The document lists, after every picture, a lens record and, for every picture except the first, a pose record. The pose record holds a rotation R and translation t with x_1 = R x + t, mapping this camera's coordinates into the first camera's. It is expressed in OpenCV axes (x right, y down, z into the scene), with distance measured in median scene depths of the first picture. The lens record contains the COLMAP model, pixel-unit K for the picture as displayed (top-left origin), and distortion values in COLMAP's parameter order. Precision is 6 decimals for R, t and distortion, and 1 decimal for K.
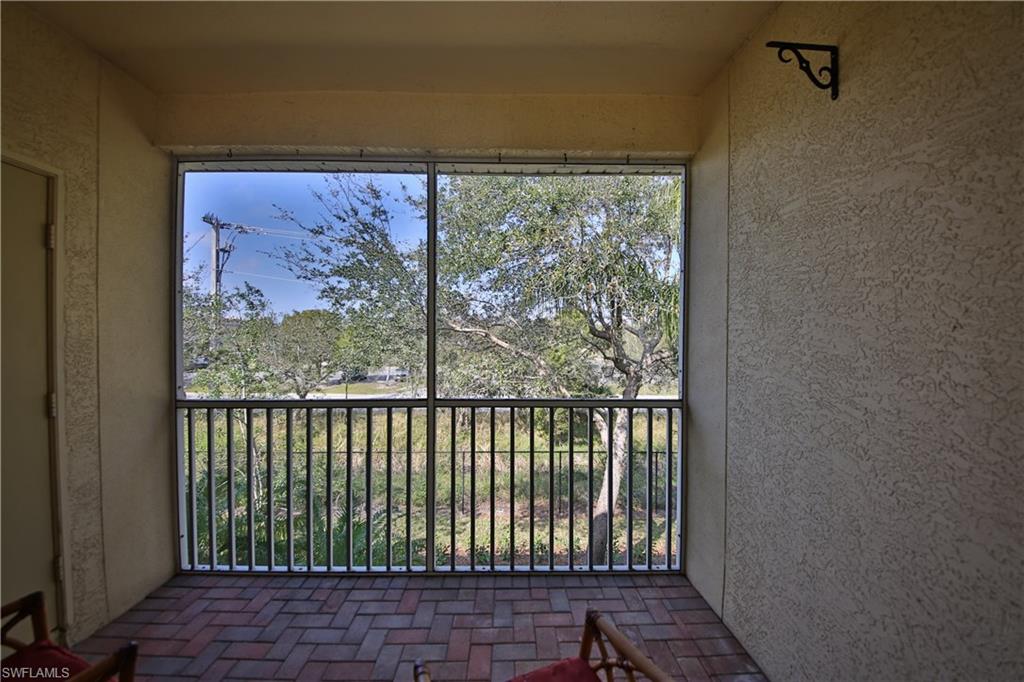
lens RADIAL K [[378.6, 0, 511.5], [0, 378.6, 343.2], [0, 0, 1]] dist [0.029876, -0.029166]
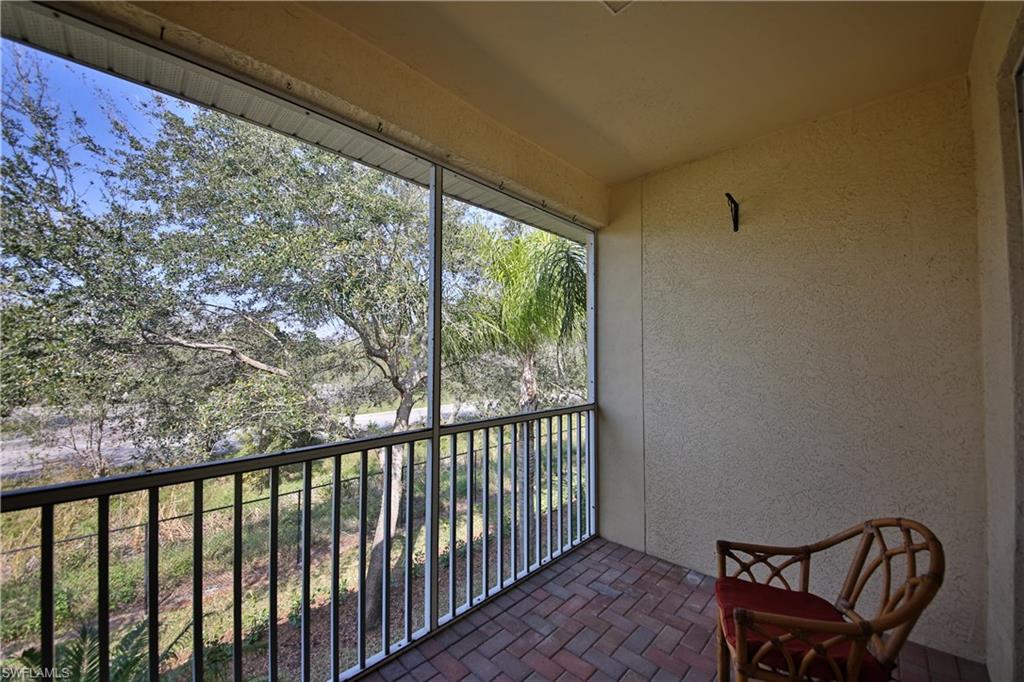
lens RADIAL K [[378.6, 0, 511.5], [0, 378.6, 343.2], [0, 0, 1]] dist [0.029876, -0.029166]
pose [[0.719602, 0.022505, 0.694022, -0.848167], [0.010851, 0.998988, -0.043646, -0.009522], [-0.694302, 0.038939, 0.718630, 0.283348]]
